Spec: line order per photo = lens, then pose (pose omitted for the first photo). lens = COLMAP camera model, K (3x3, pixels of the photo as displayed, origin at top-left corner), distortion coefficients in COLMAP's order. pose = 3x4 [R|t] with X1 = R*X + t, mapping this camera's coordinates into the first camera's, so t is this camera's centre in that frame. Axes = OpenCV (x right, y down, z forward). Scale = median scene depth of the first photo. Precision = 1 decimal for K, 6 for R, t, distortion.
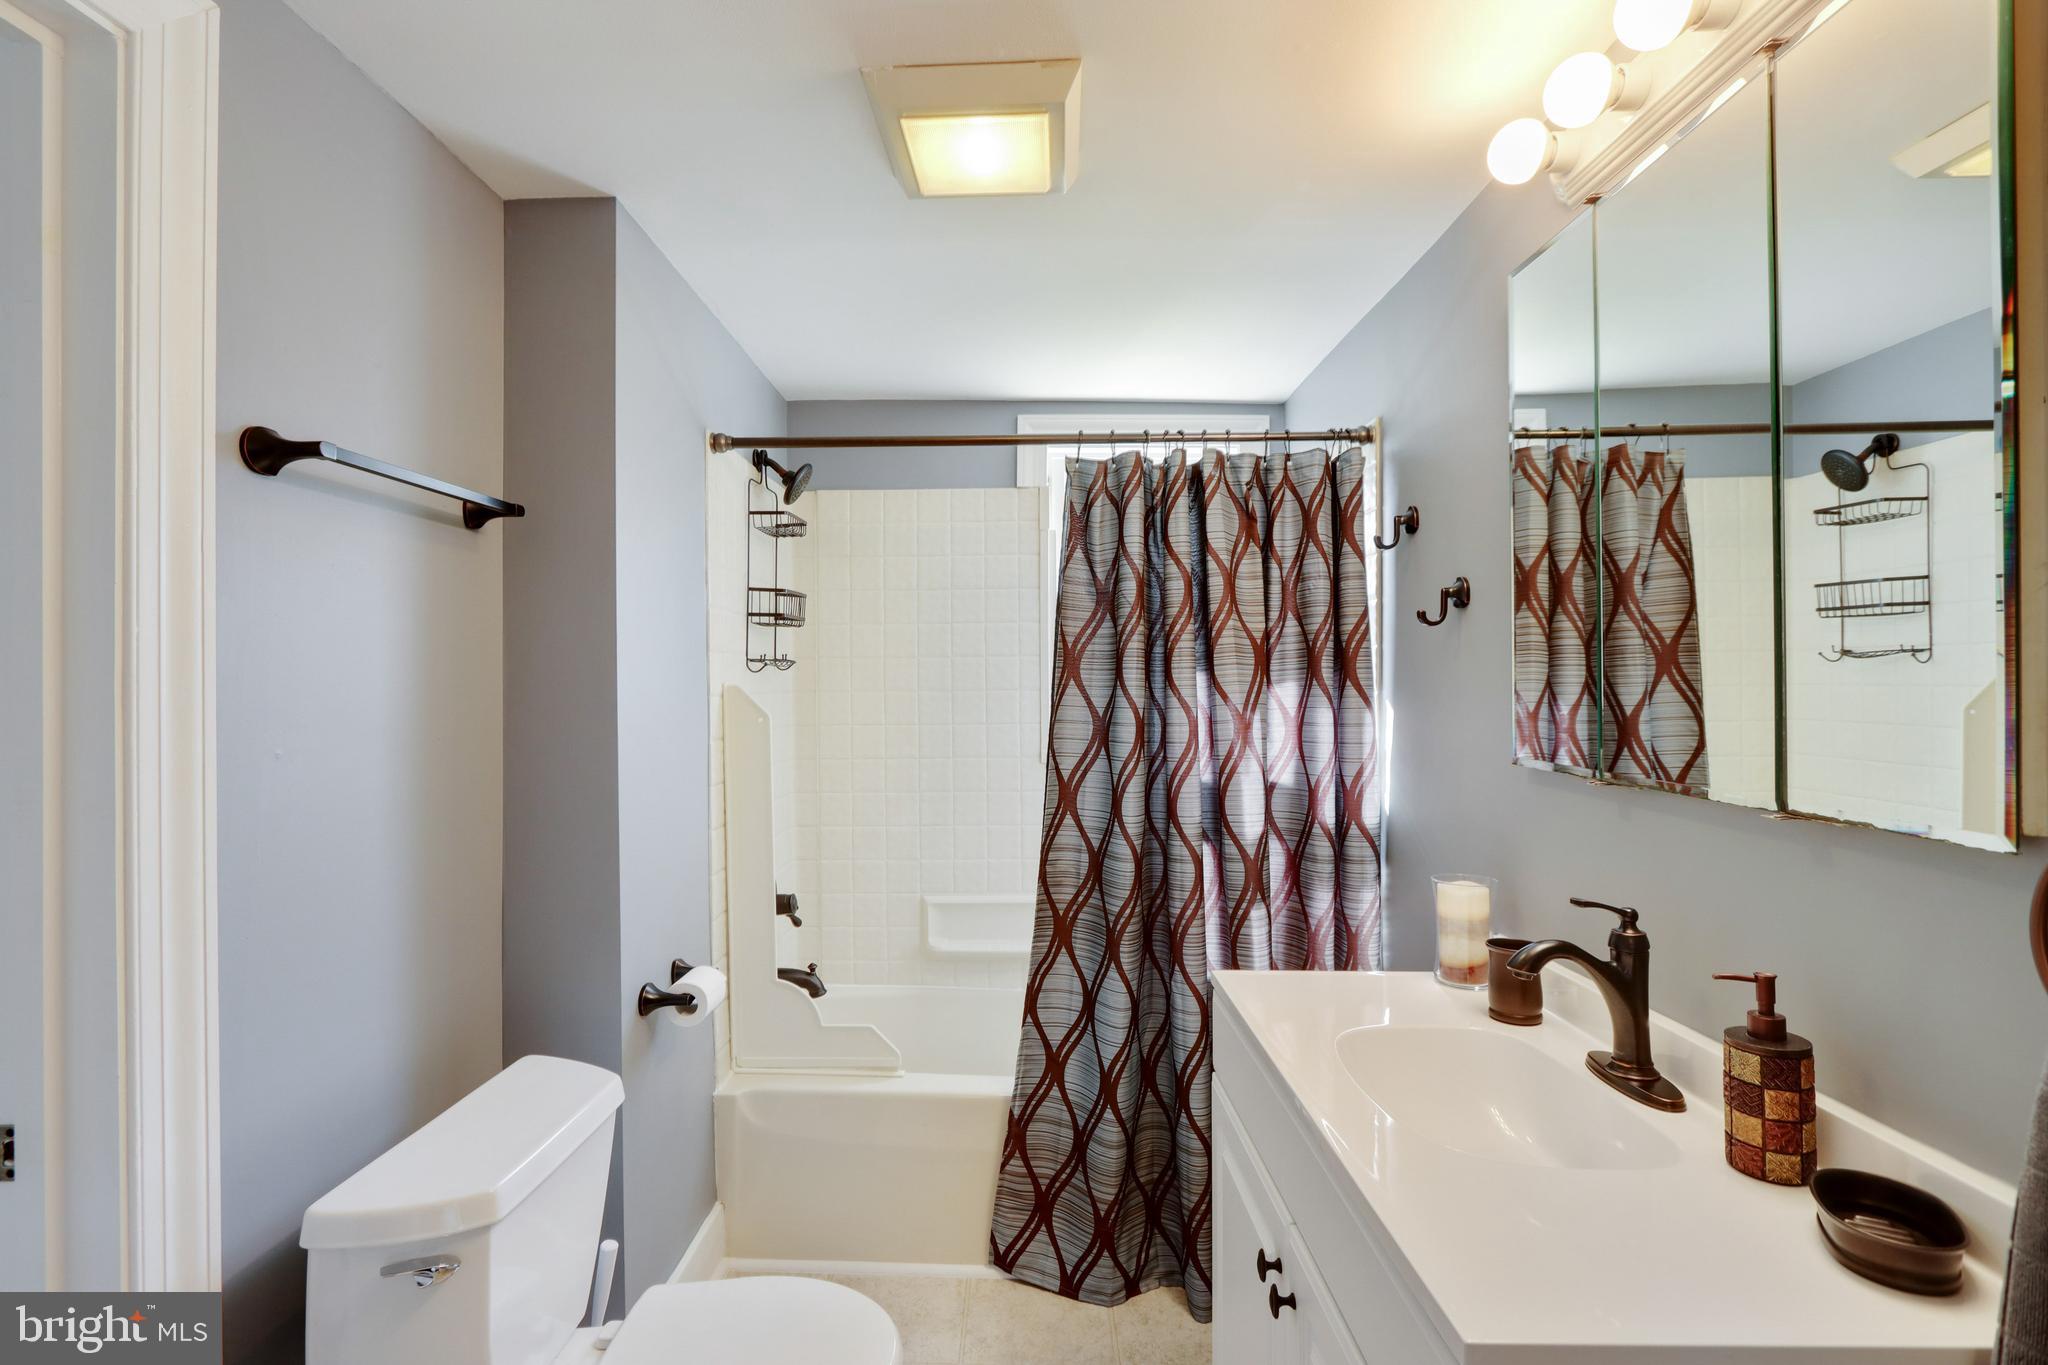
lens RADIAL K [[950.8, 0, 1023.2], [0, 950.8, 681.8], [0, 0, 1]] dist [-0.016208, 0.000487]
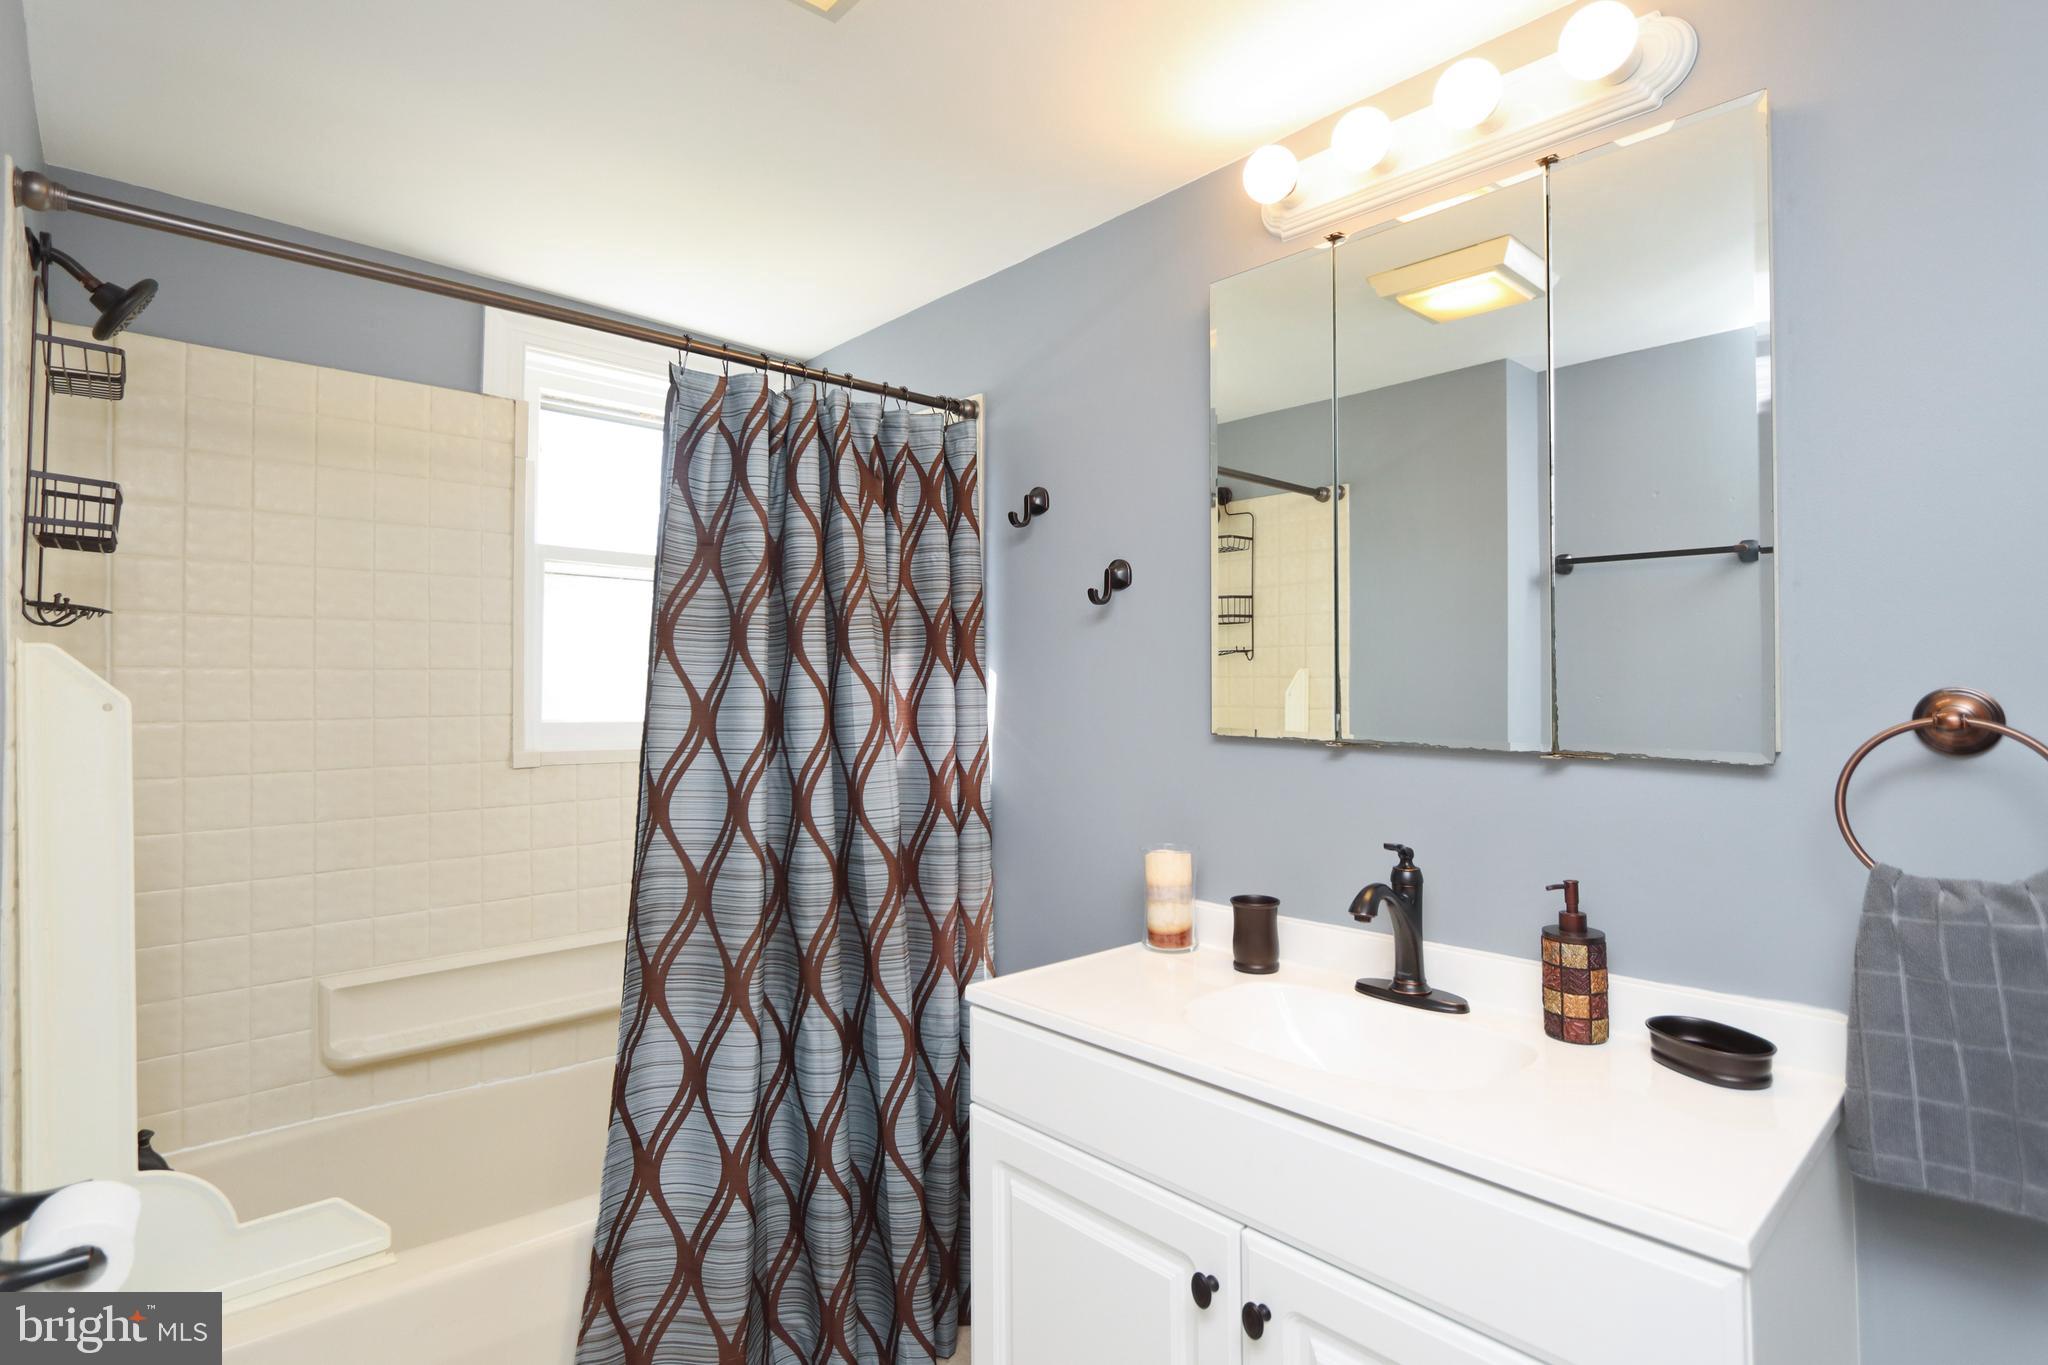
lens RADIAL K [[981.1, 0, 1021.2], [0, 981.1, 655.7], [0, 0, 1]] dist [-0.016104, -0.000147]
pose [[0.733618, 0.027447, 0.679008, -0.284489], [-0.007805, 0.999458, -0.031967, 0.025031], [-0.679518, 0.018151, 0.733435, 0.233620]]
